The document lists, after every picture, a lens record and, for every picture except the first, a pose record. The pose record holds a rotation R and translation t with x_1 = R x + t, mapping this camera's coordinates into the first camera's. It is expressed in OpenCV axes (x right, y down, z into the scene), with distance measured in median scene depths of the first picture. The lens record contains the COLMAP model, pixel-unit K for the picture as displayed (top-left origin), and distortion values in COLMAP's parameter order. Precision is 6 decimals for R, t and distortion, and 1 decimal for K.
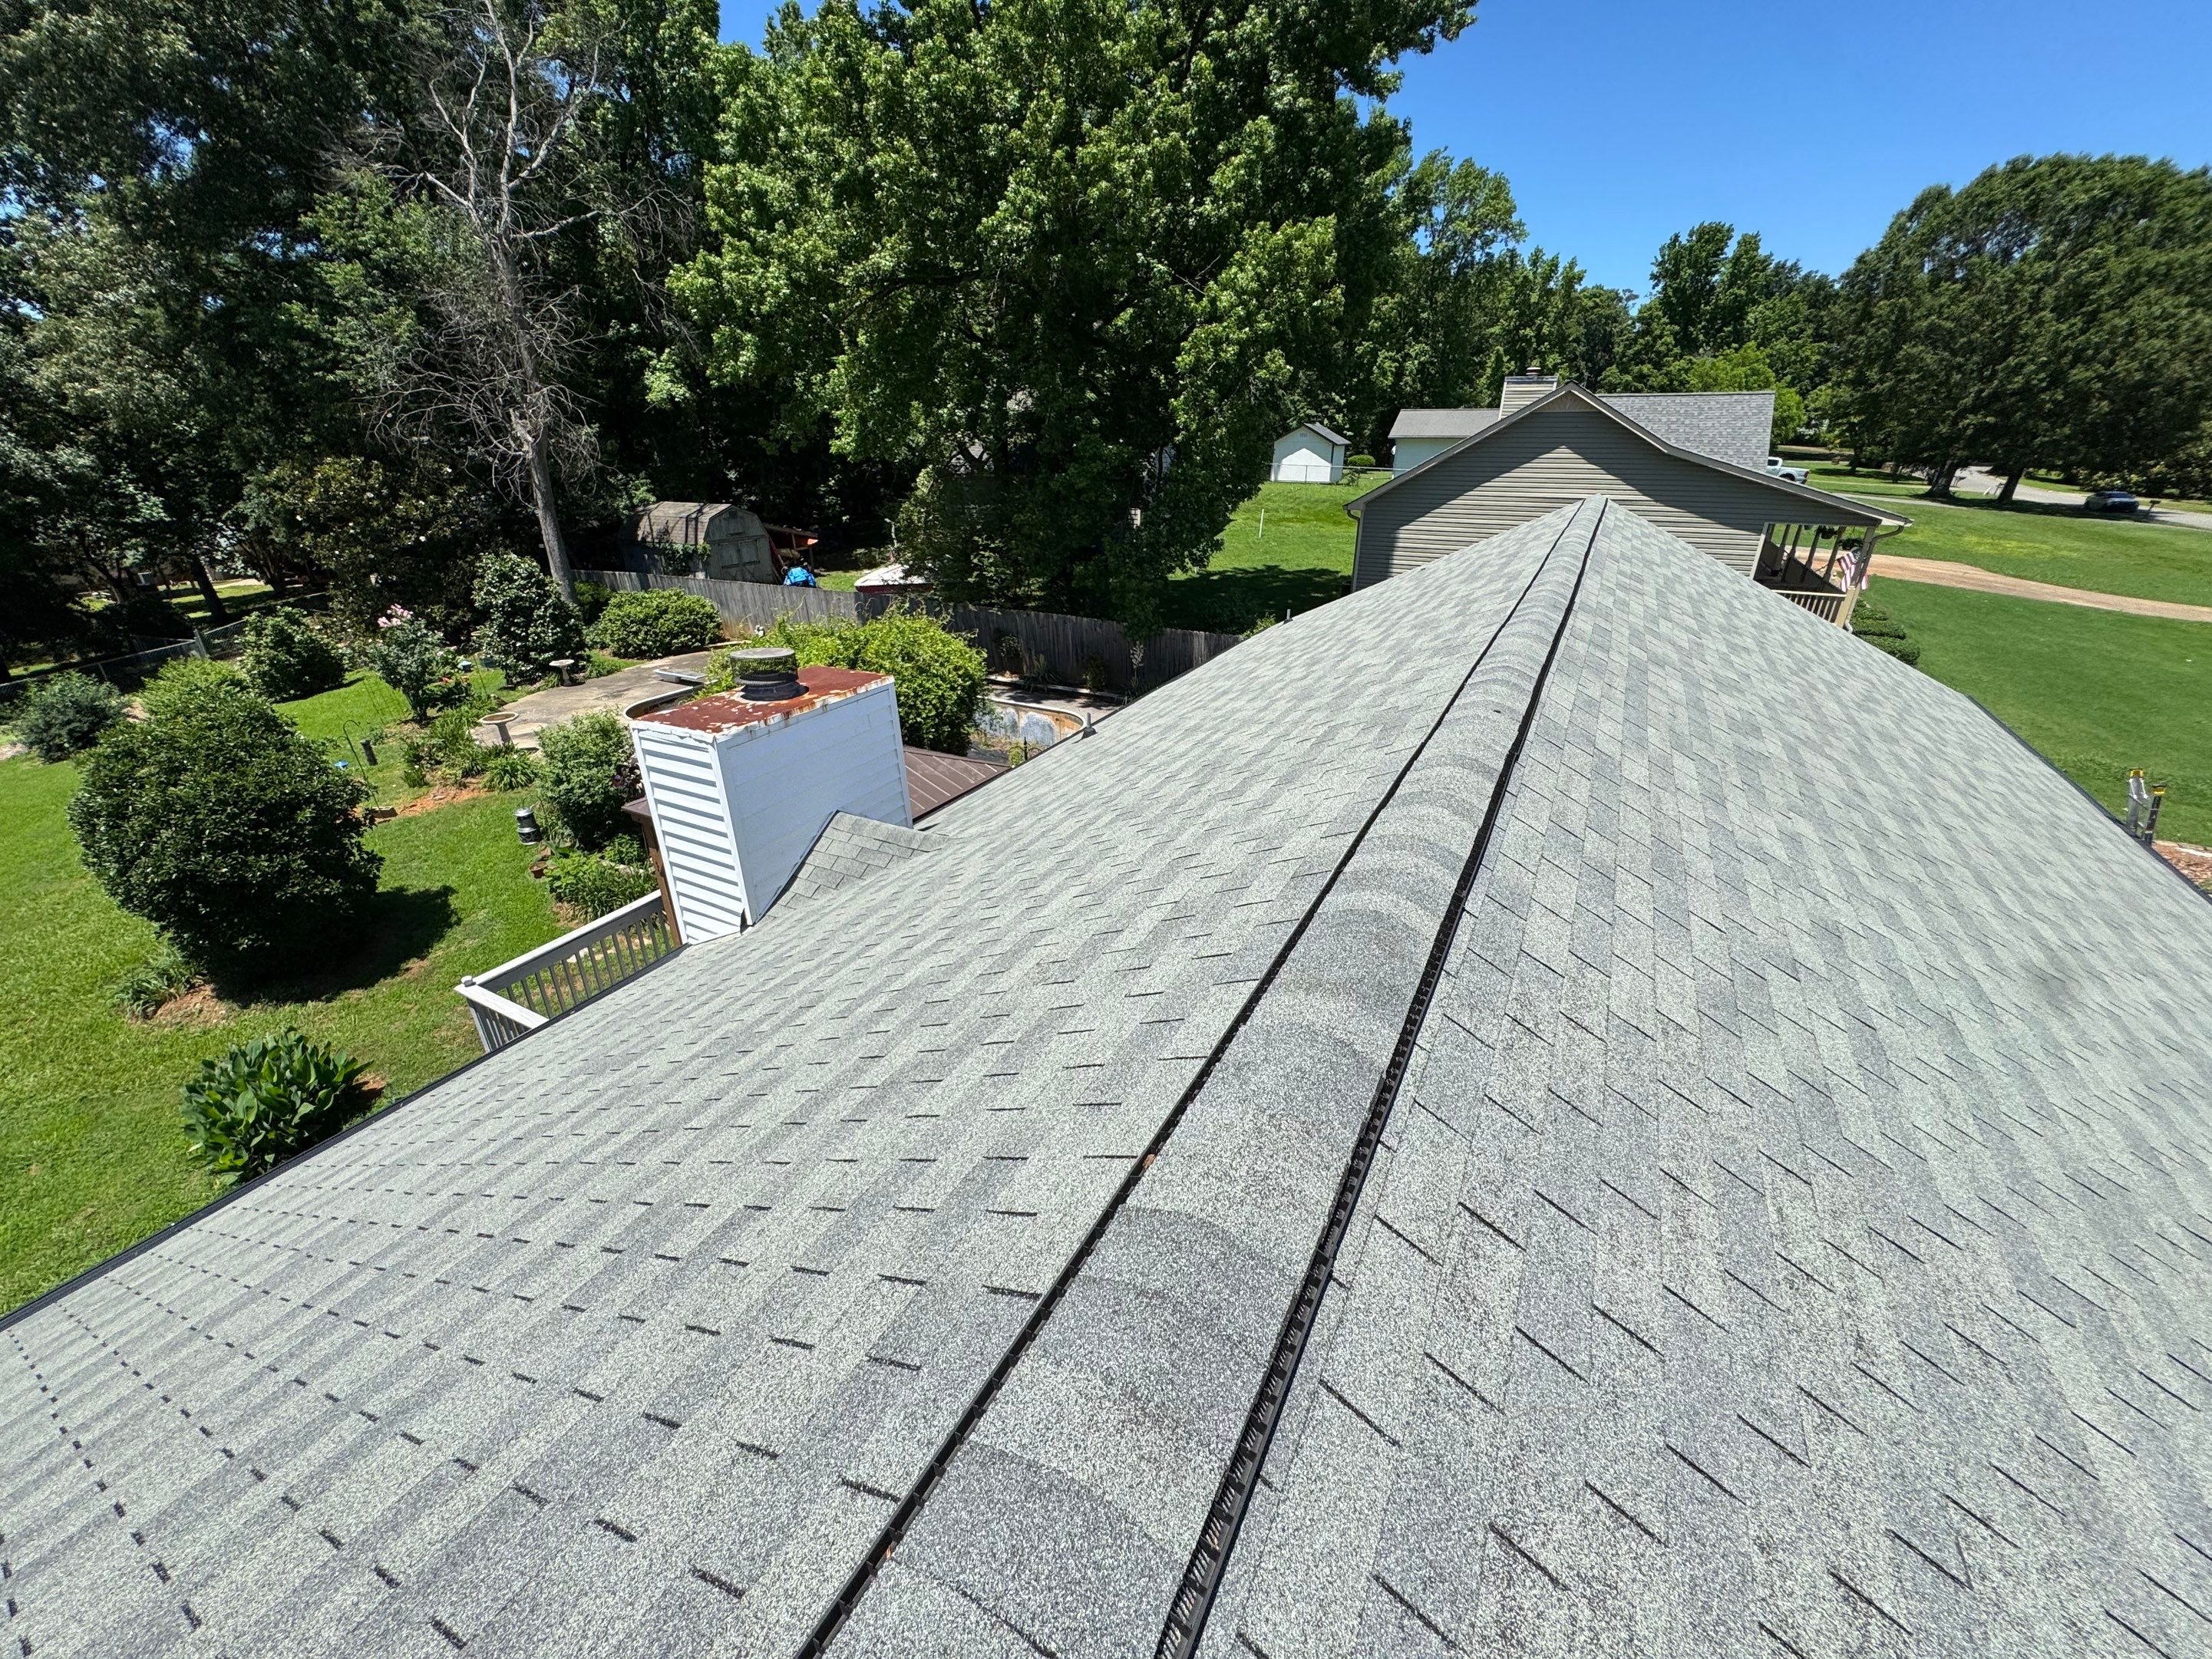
lens RADIAL K [[889.2, 0, 1092.7], [0, 889.2, 833.9], [0, 0, 1]] dist [-0.002541, -0.000677]
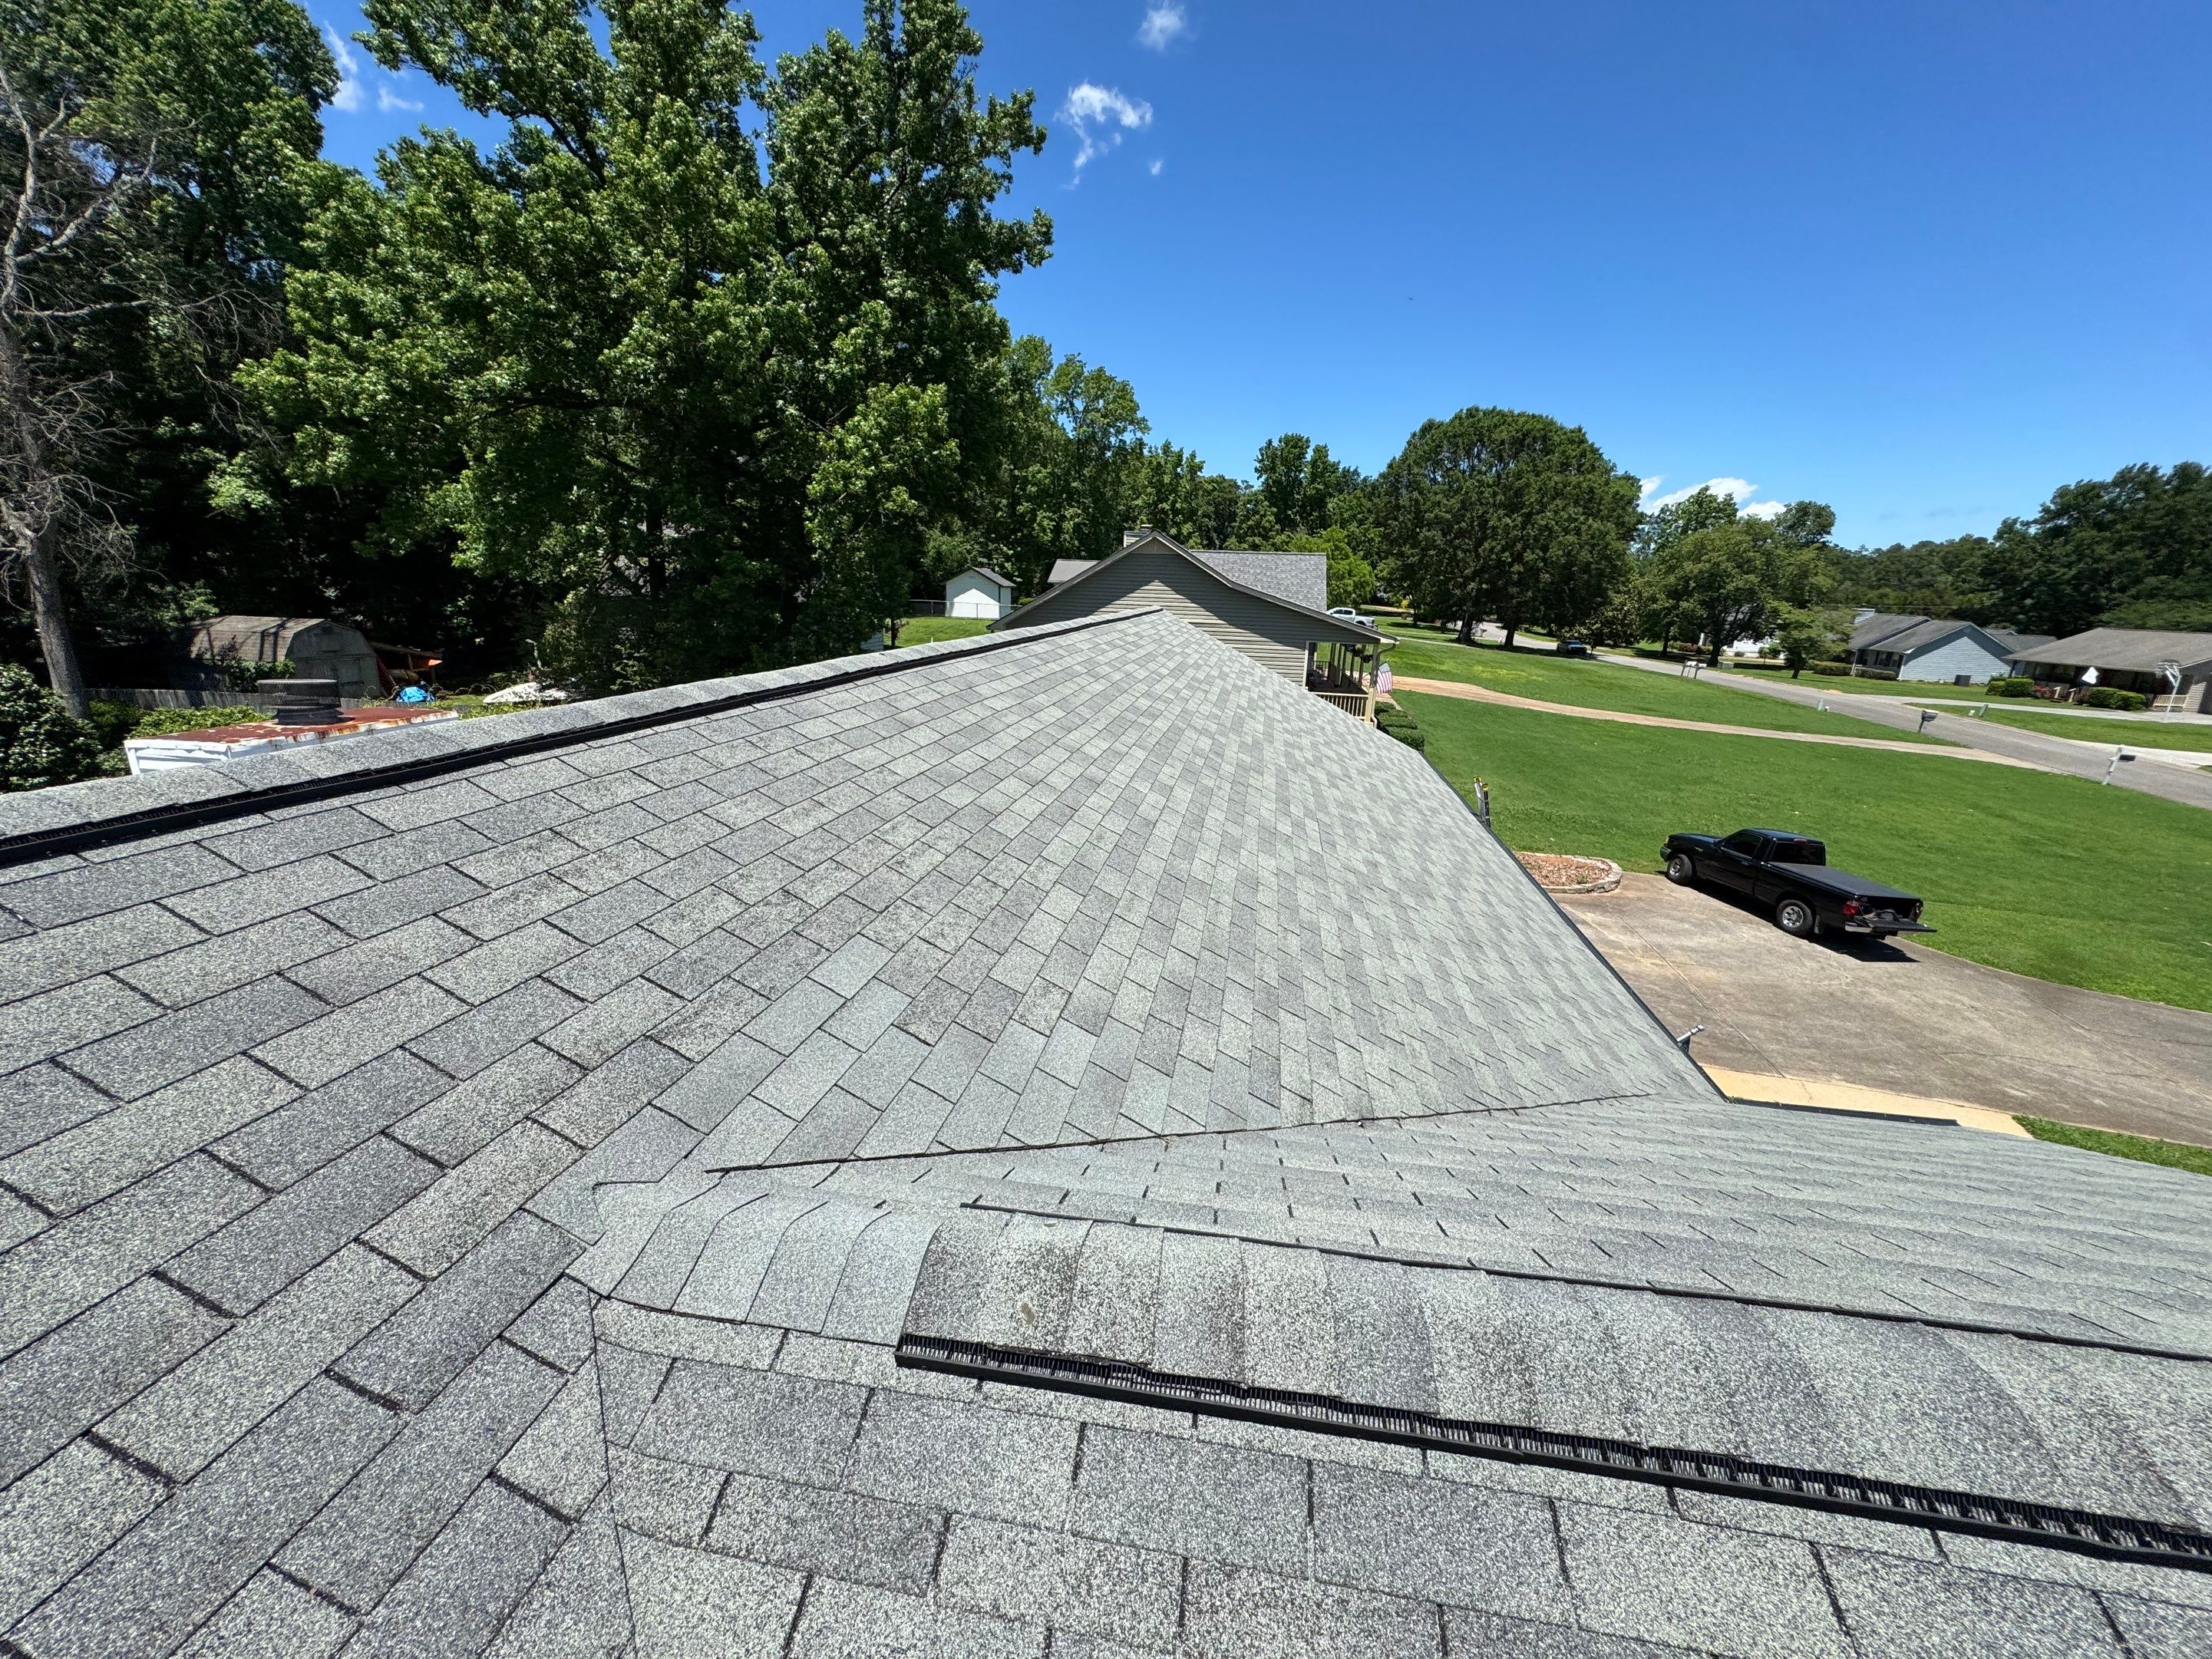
lens RADIAL K [[898.9, 0, 1107.0], [0, 898.9, 829.2], [0, 0, 1]] dist [-0.002119, 0.000082]
pose [[0.946151, -0.051444, 0.319611, 0.054998], [0.101613, 0.984590, -0.142328, 0.066080], [-0.307364, 0.167140, 0.936799, -0.073620]]
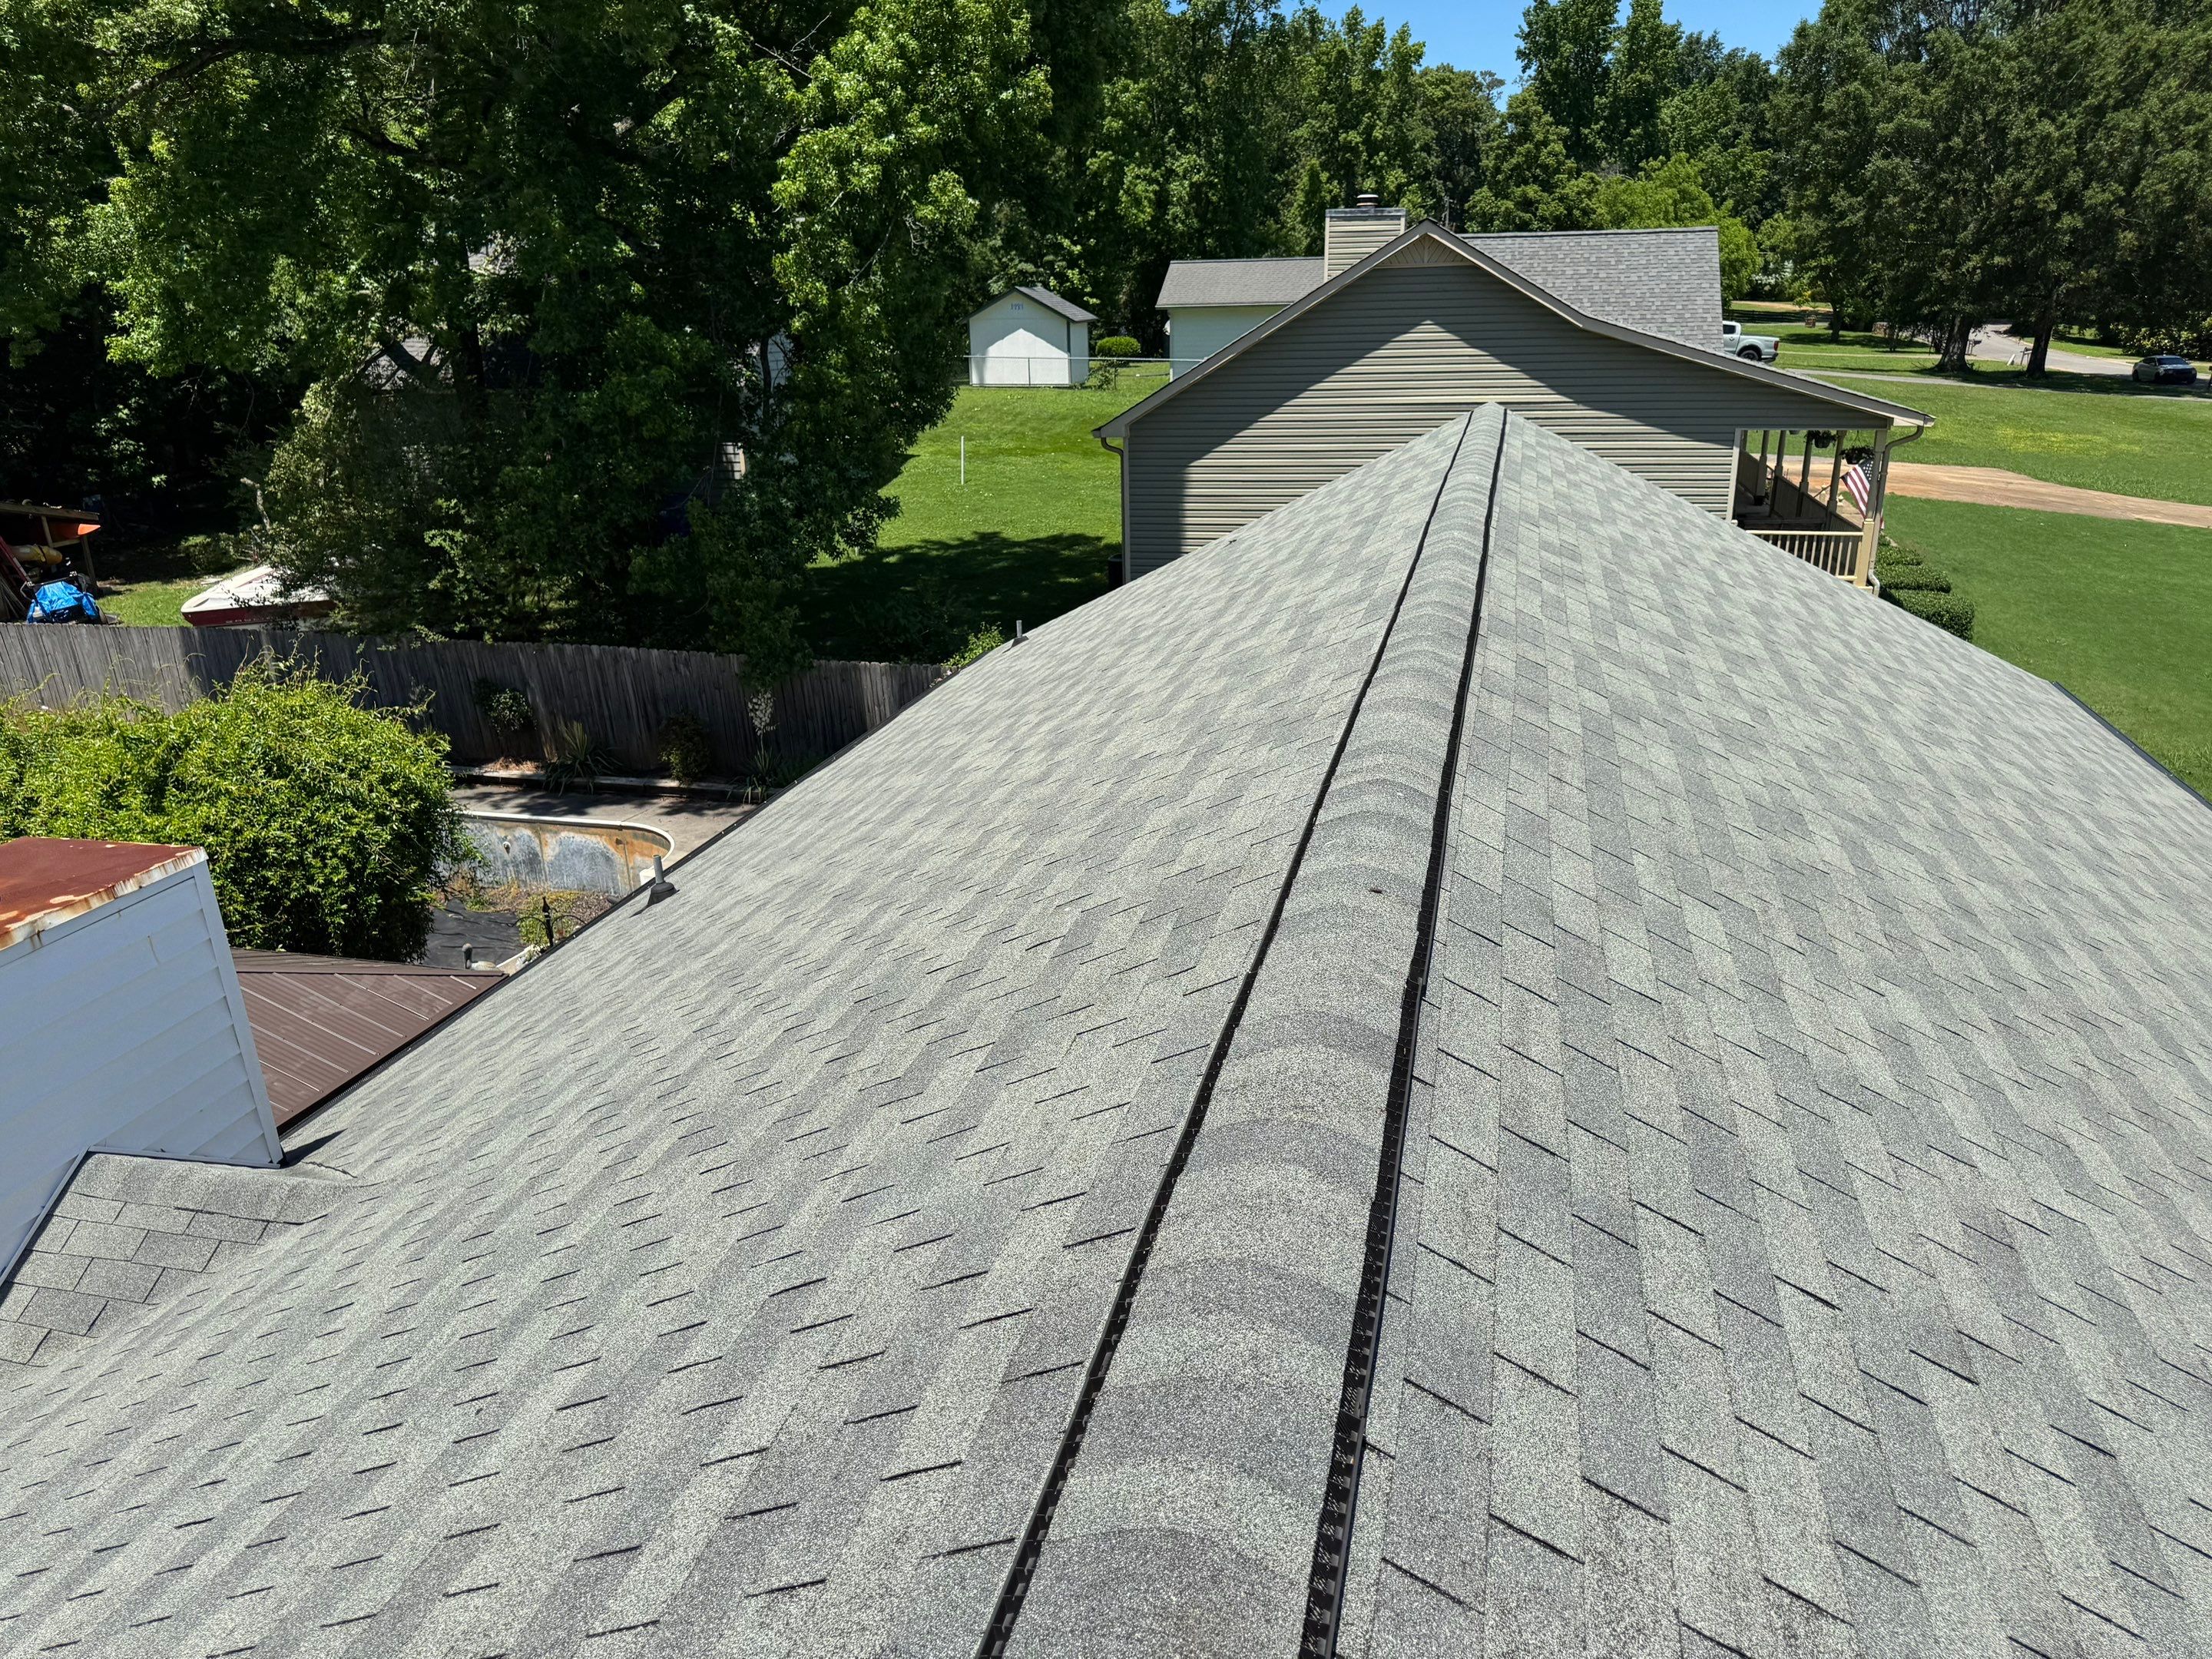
lens RADIAL K [[1590.9, 0, 1093.5], [0, 1590.9, 844.4], [0, 0, 1]] dist [0.015780, -0.012854]
pose [[0.967362, -0.098786, 0.233350, 0.012432], [0.120274, 0.989537, -0.079692, -0.017585], [-0.223036, 0.105157, 0.969122, 0.020686]]
